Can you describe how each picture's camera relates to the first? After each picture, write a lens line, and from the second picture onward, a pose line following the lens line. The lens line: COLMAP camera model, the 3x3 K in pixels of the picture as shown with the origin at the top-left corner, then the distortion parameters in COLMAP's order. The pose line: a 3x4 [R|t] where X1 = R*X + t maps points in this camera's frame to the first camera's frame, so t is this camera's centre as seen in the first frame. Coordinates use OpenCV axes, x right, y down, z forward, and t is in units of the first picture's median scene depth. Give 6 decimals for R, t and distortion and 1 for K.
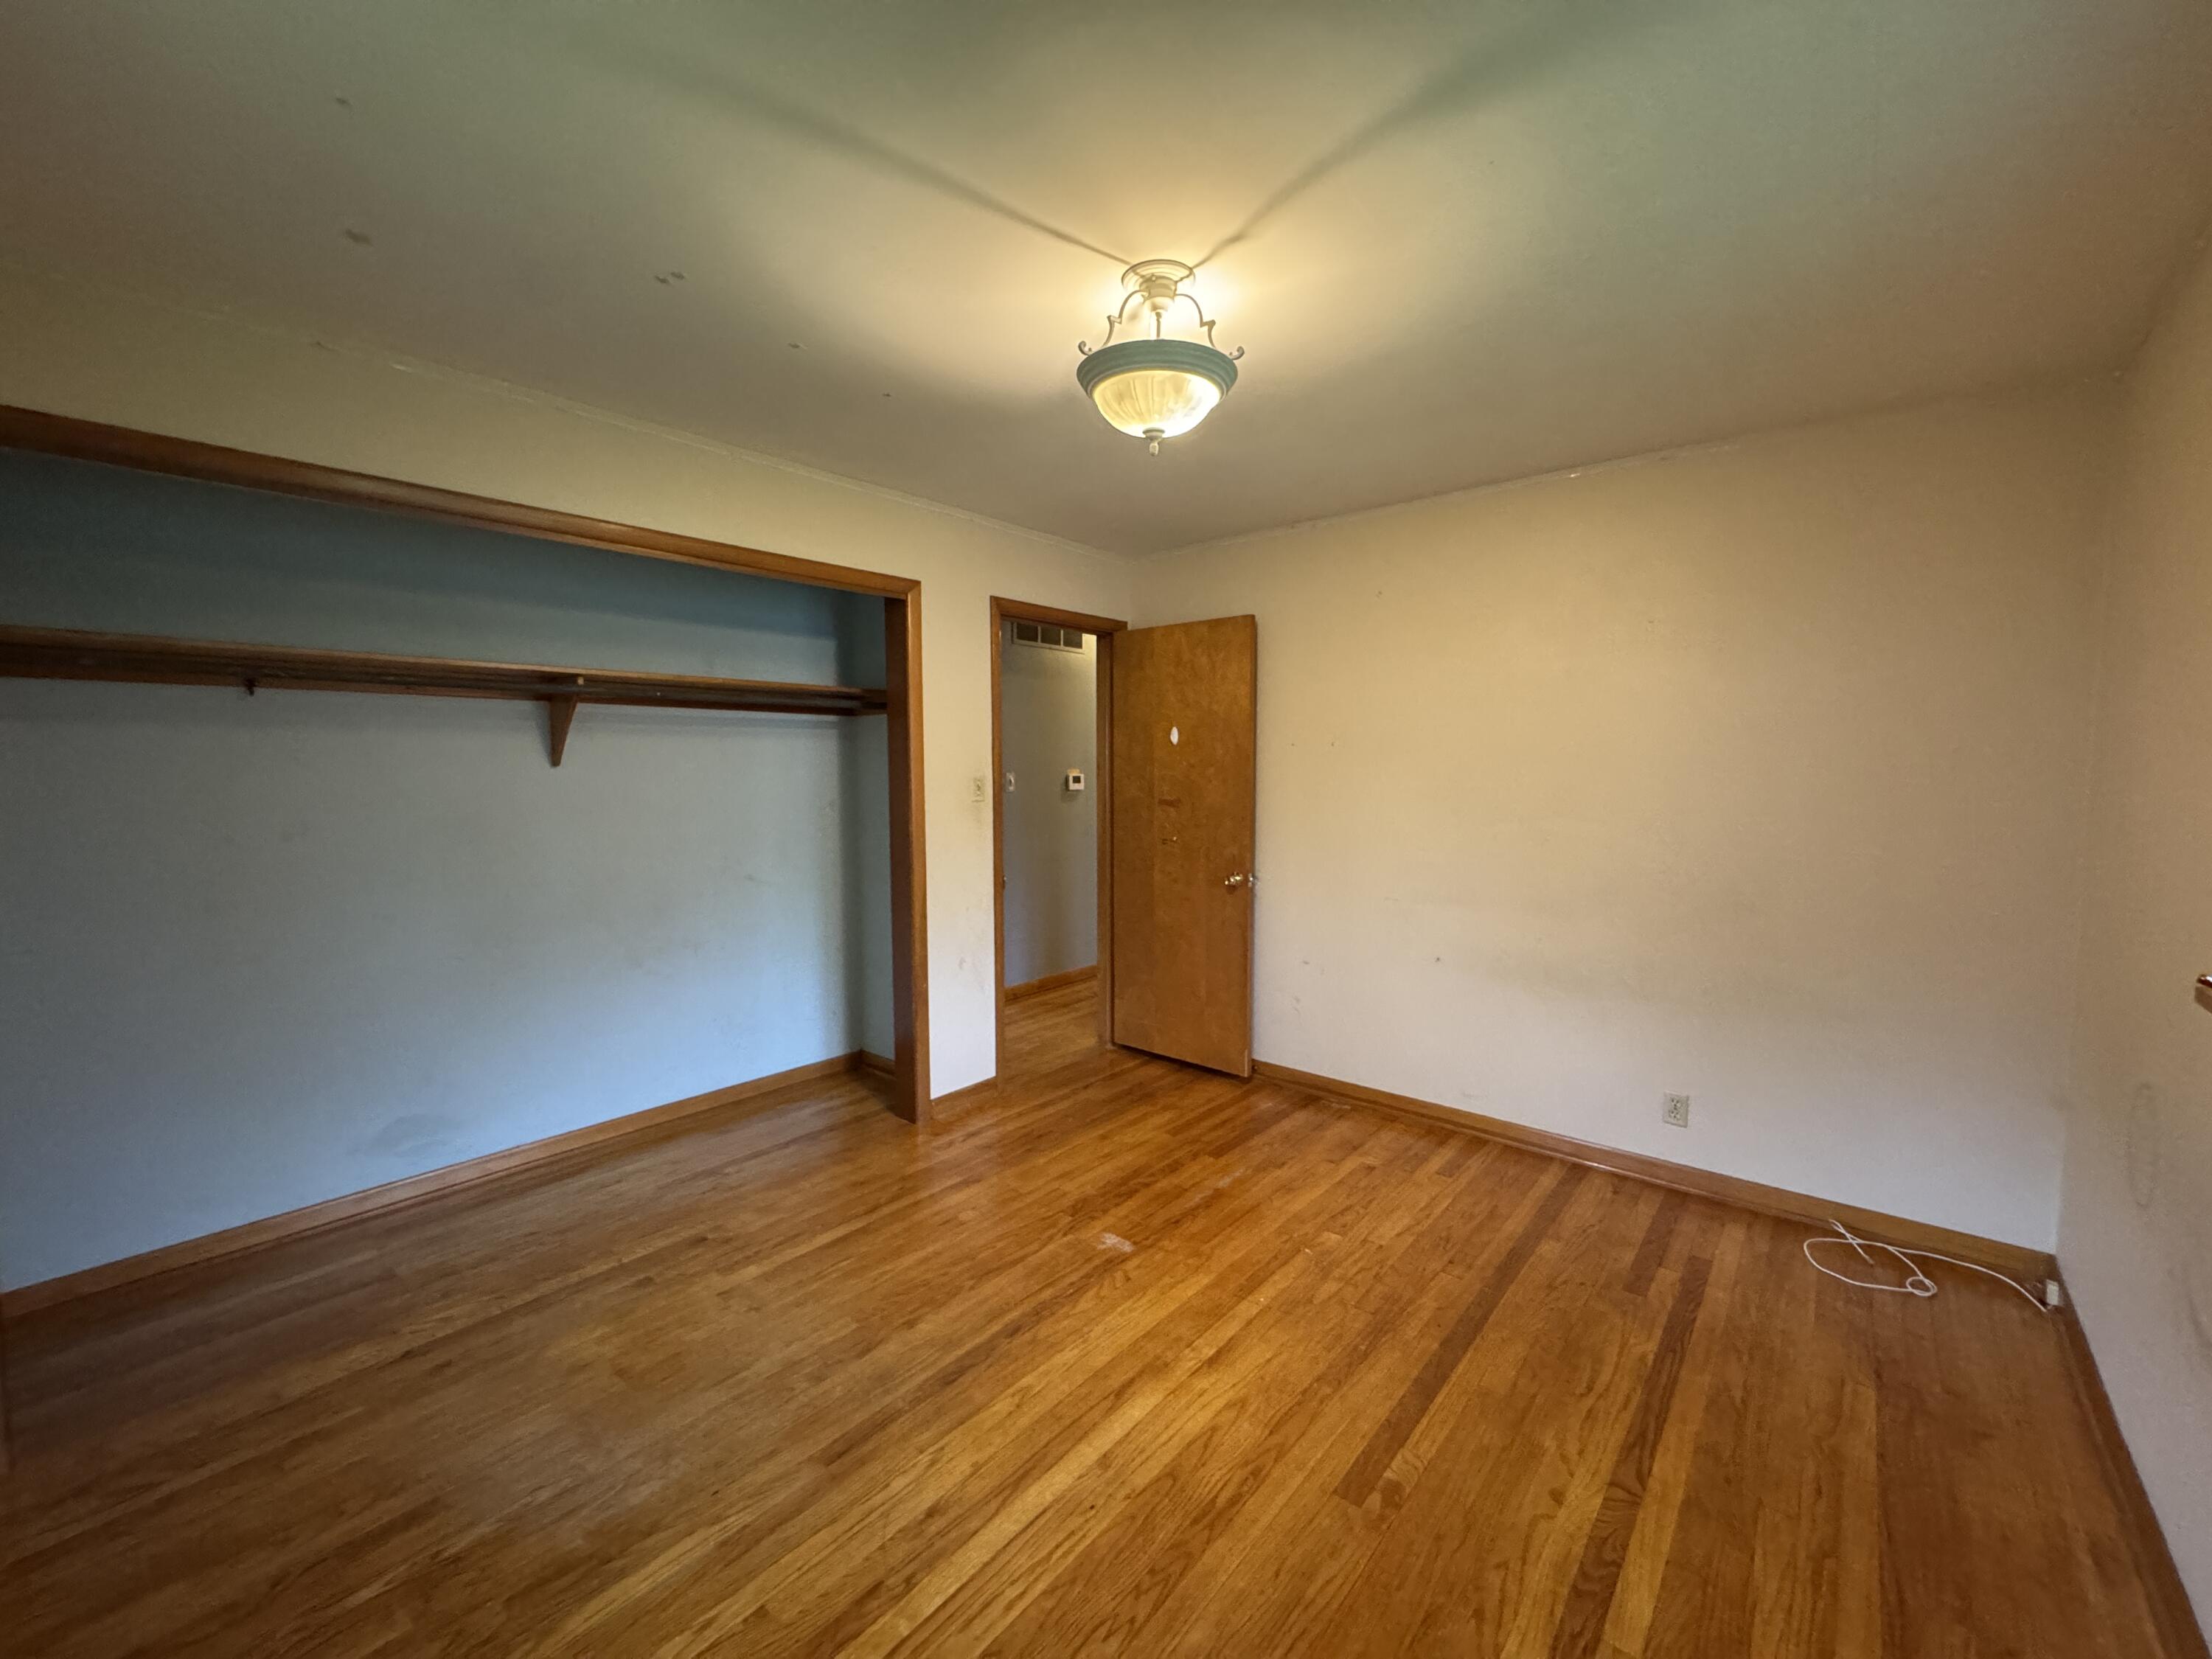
lens RADIAL K [[882.7, 0, 1106.0], [0, 882.7, 829.5], [0, 0, 1]] dist [-0.002528, 0.000073]
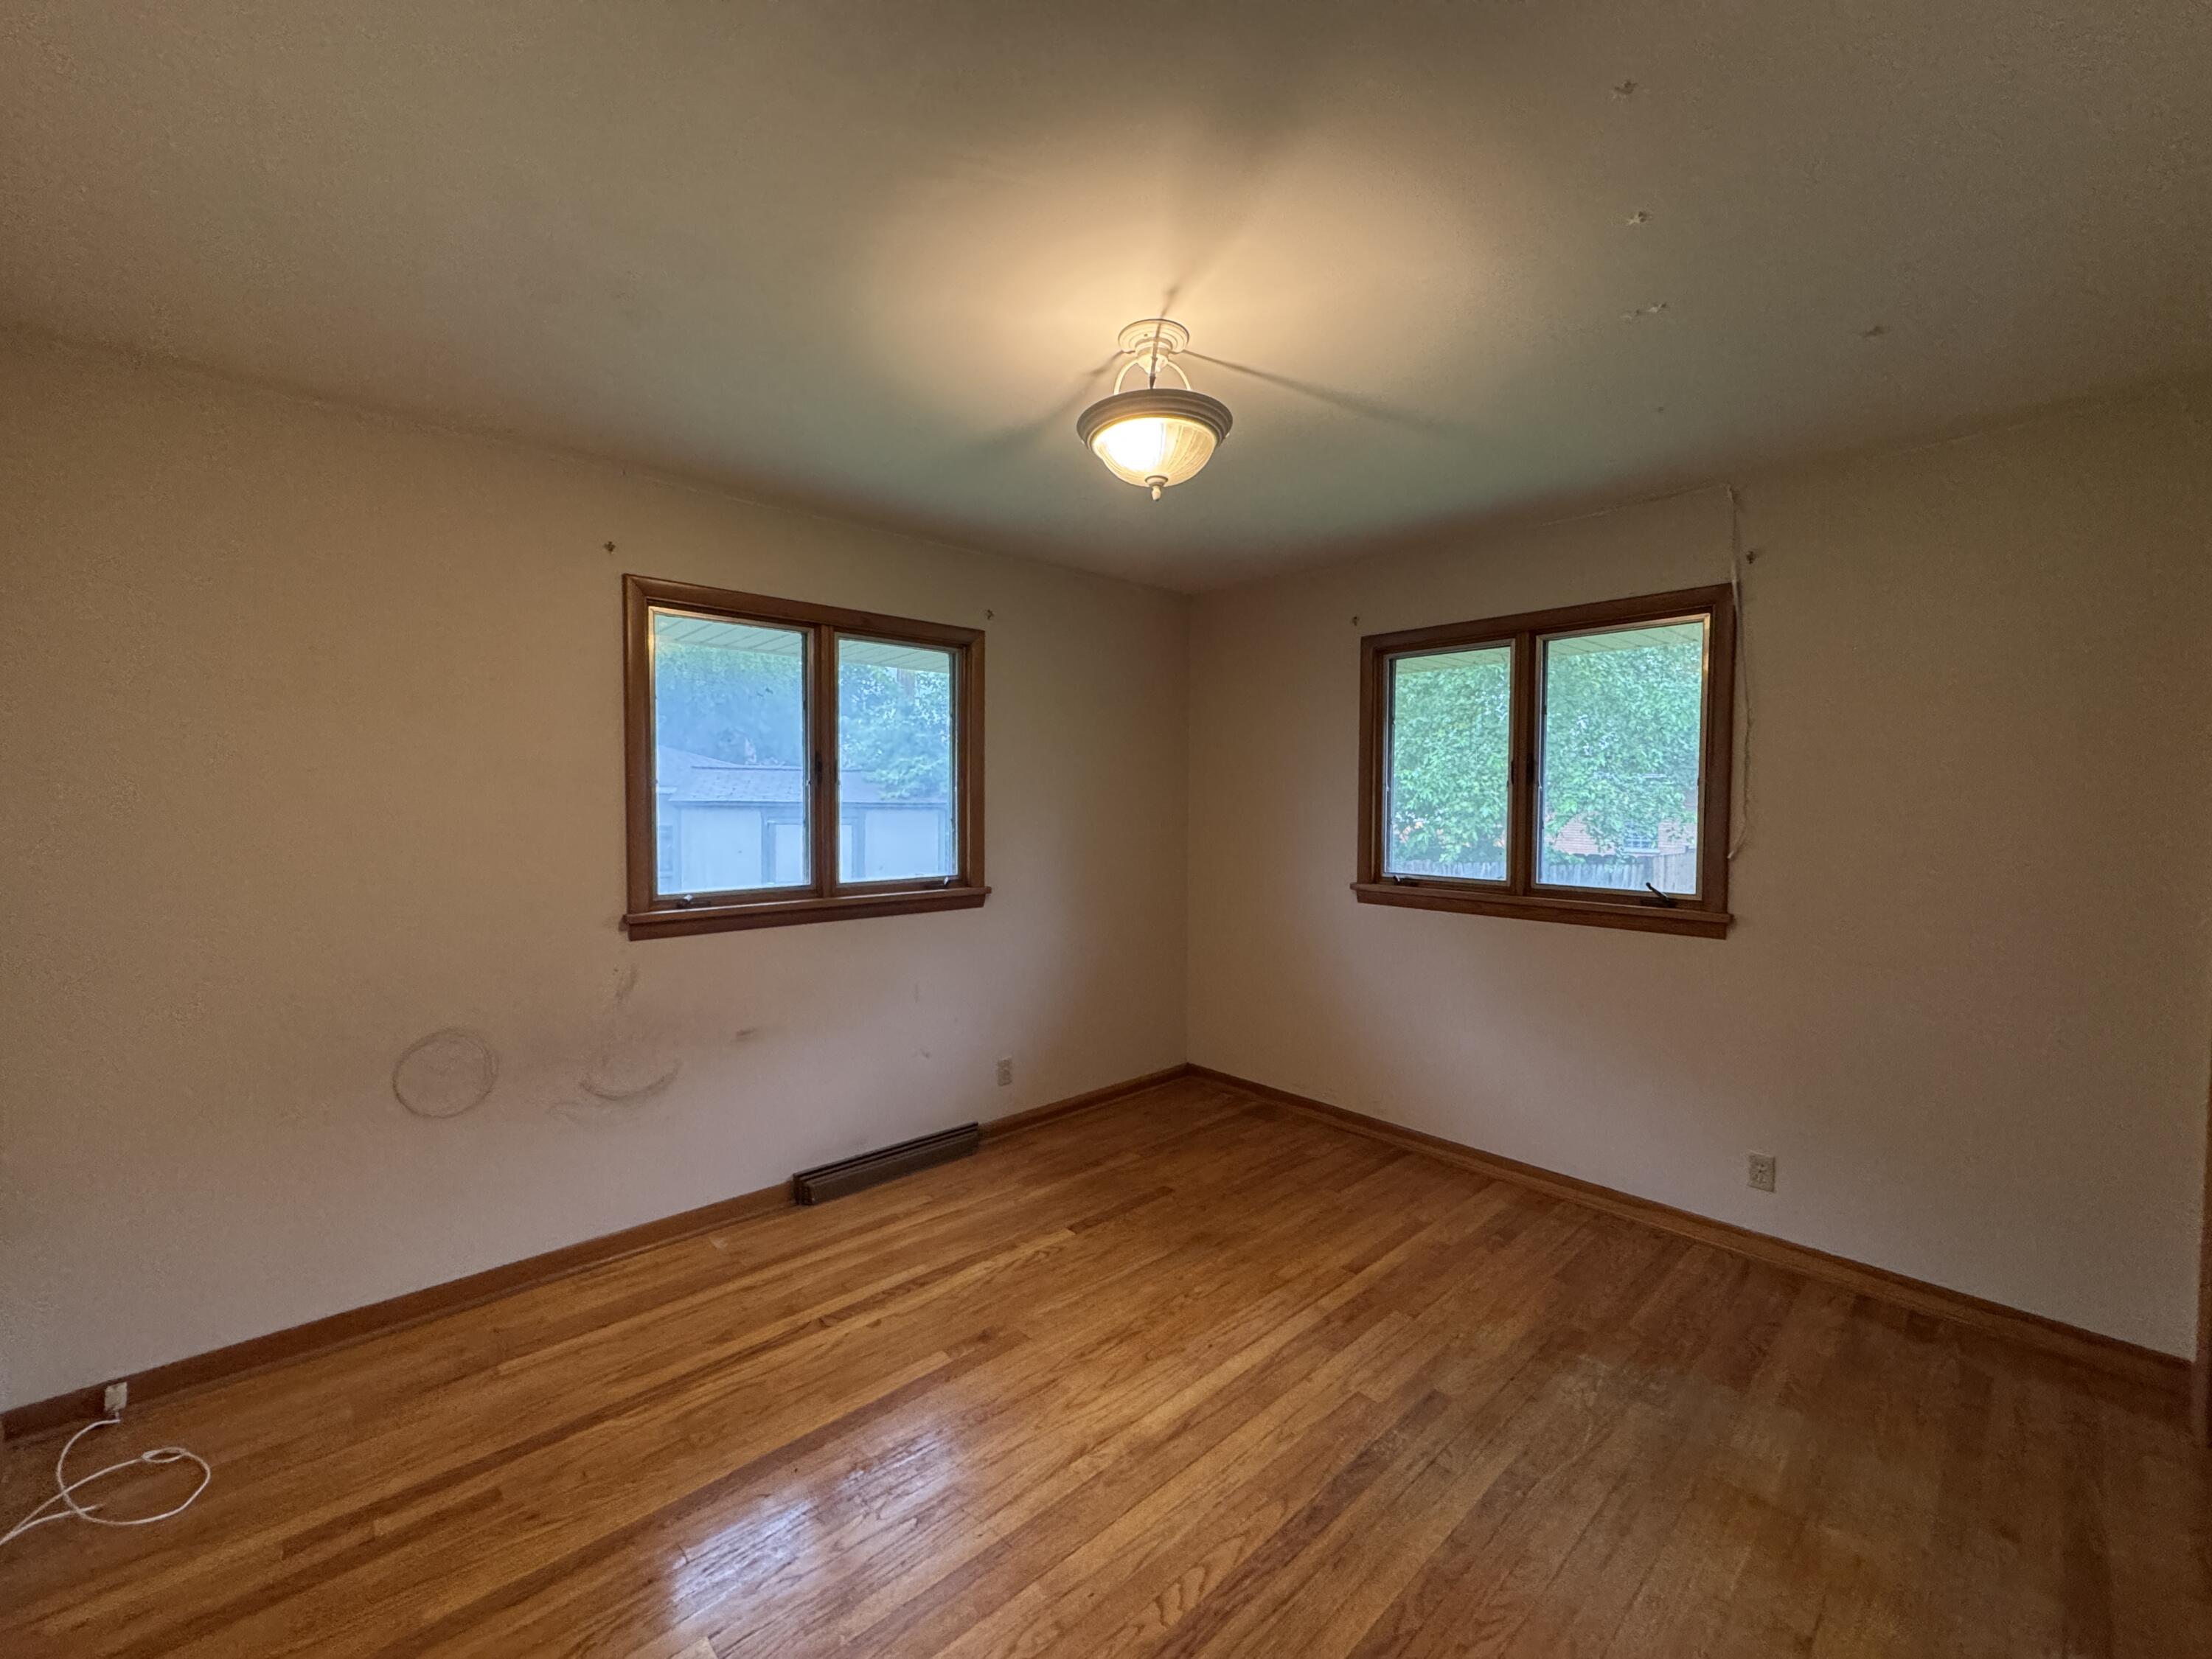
lens RADIAL K [[882.7, 0, 1106.0], [0, 882.7, 829.5], [0, 0, 1]] dist [-0.002528, 0.000073]
pose [[-0.992679, -0.006424, 0.120609, -0.012630], [0.006806, 0.994022, 0.108965, -0.150627], [-0.120588, 0.108989, -0.986702, 1.990379]]
